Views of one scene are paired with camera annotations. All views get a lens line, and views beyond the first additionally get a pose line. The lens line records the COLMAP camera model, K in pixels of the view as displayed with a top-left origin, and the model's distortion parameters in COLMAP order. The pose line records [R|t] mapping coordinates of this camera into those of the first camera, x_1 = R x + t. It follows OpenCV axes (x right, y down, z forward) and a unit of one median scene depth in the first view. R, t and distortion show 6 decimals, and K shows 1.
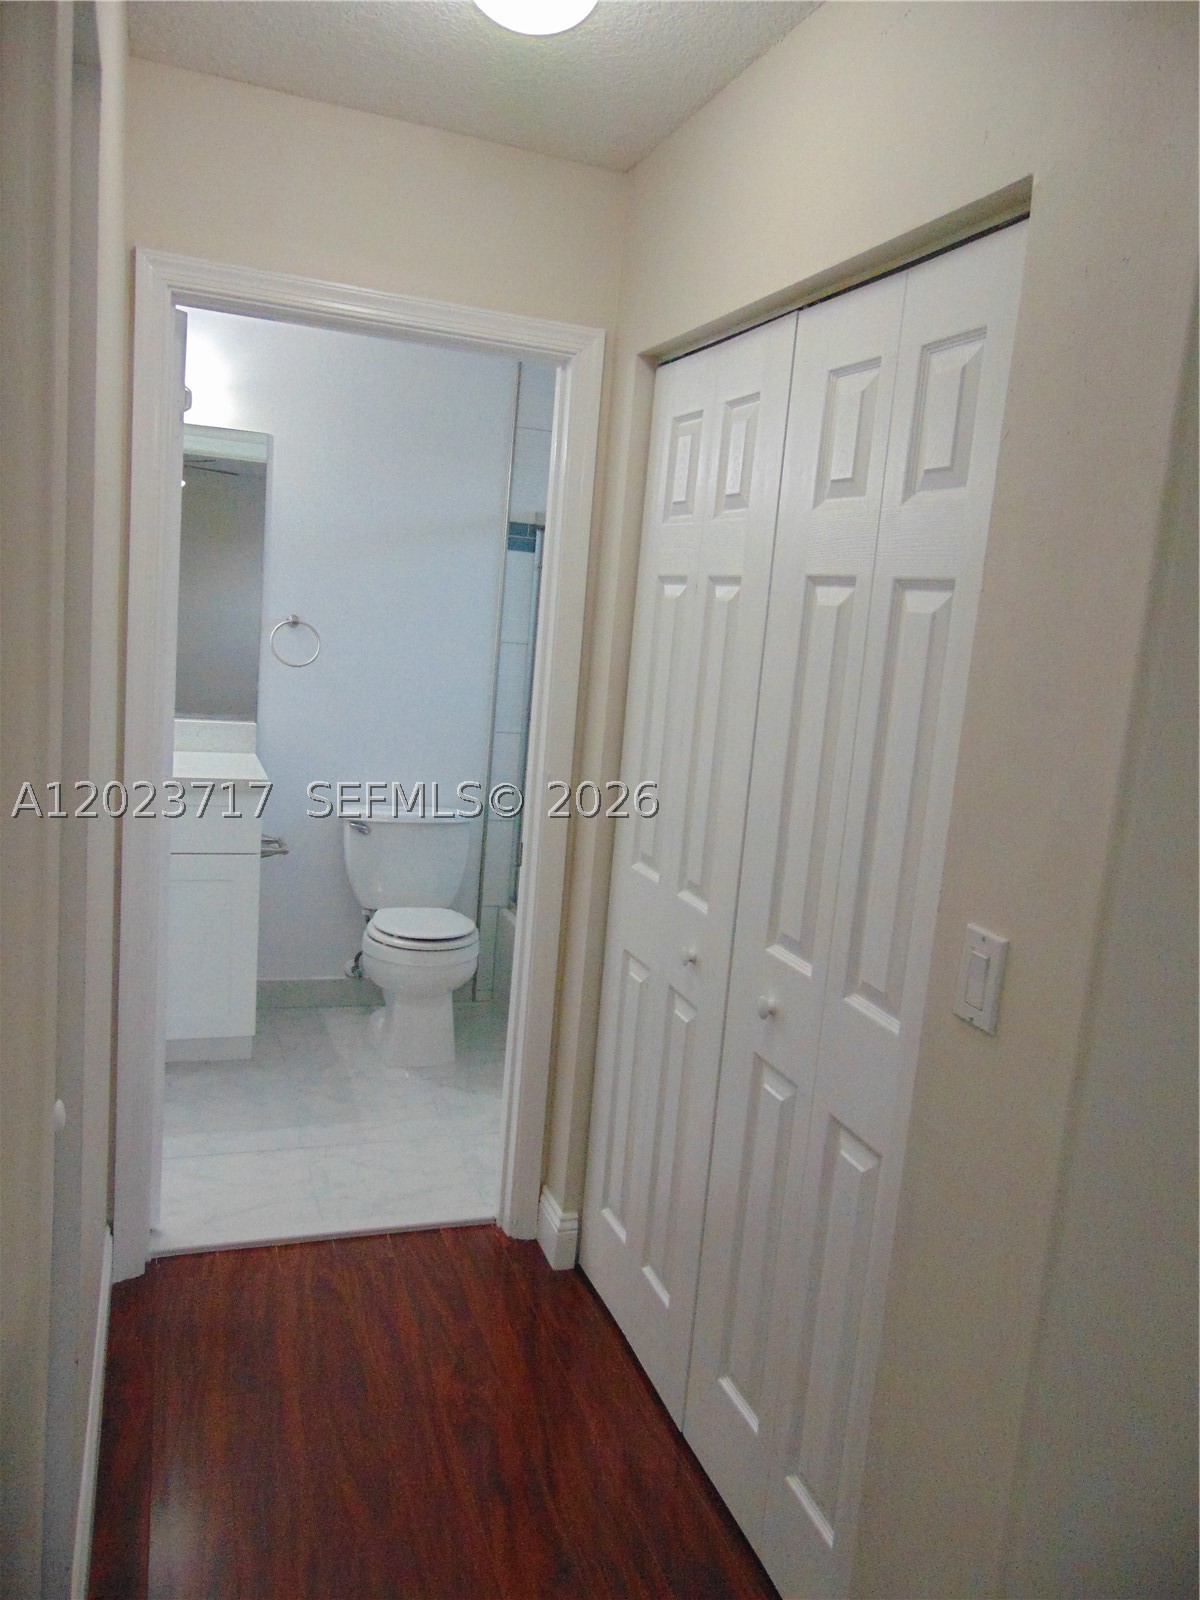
lens RADIAL K [[1240.8, 0, 600.0], [0, 1240.8, 800.0], [0, 0, 1]] dist [-0.061733, 0.146458]
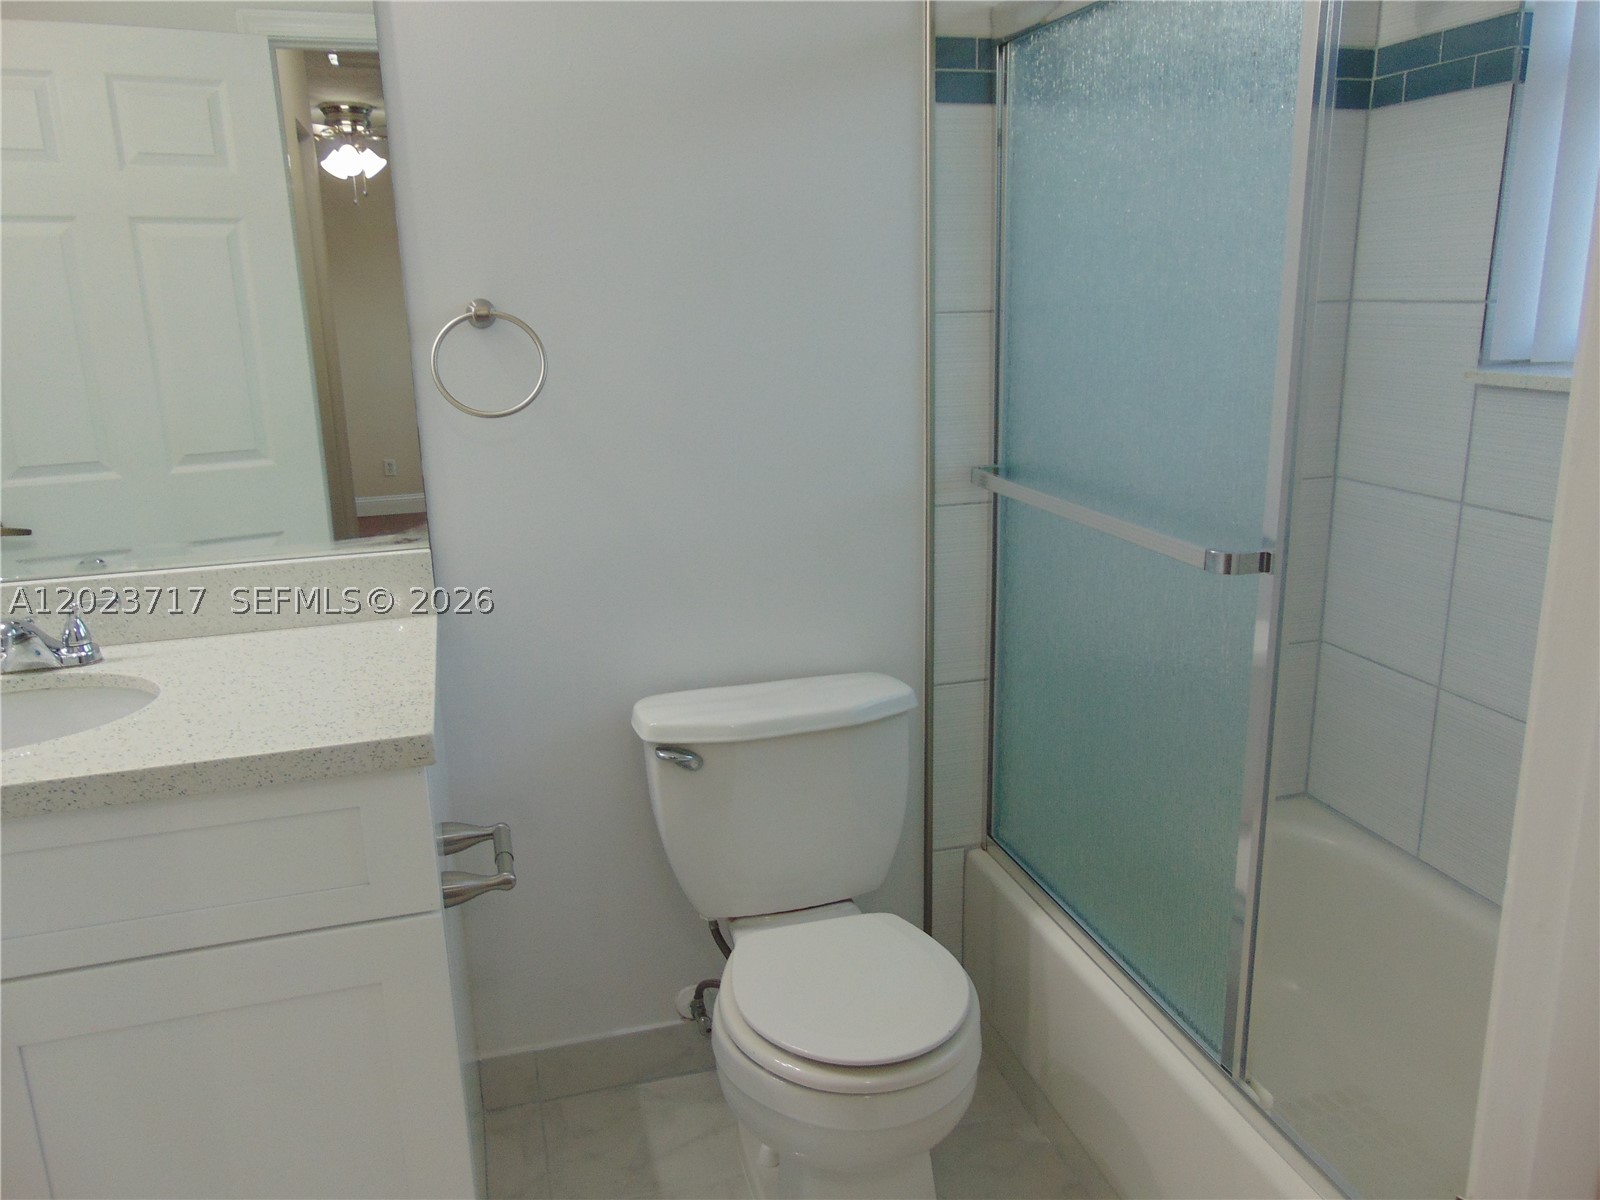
lens RADIAL K [[1240.8, 0, 800.0], [0, 1240.8, 600.0], [0, 0, 1]] dist [-0.061733, 0.146458]
pose [[0.992150, -0.091446, -0.085296, -0.106422], [0.098648, 0.991533, 0.084443, -0.068853], [0.076852, -0.092194, 0.992771, 0.559989]]
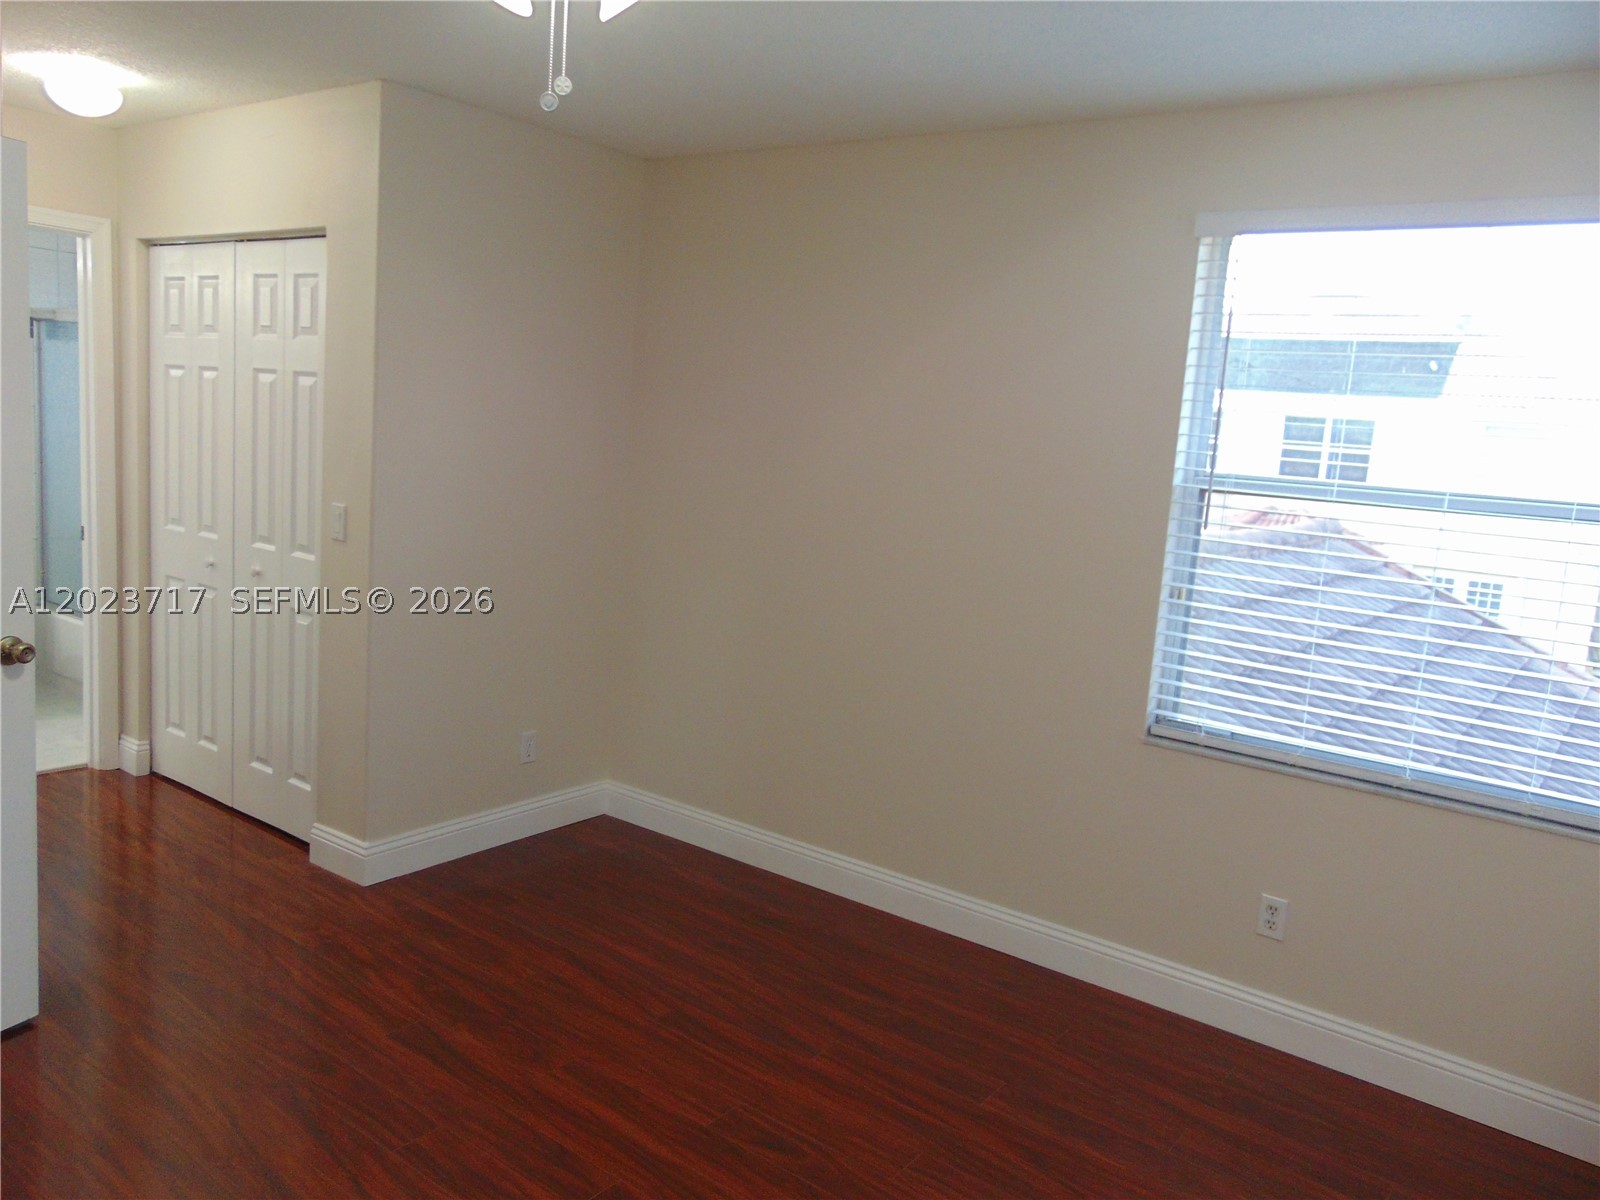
lens RADIAL K [[1240.8, 0, 800.0], [0, 1240.8, 600.0], [0, 0, 1]] dist [-0.061733, 0.146458]
pose [[0.841565, -0.099943, 0.530829, -0.181141], [0.084242, 0.994993, 0.053779, 0.158624], [-0.533546, -0.000540, 0.845771, -1.132538]]
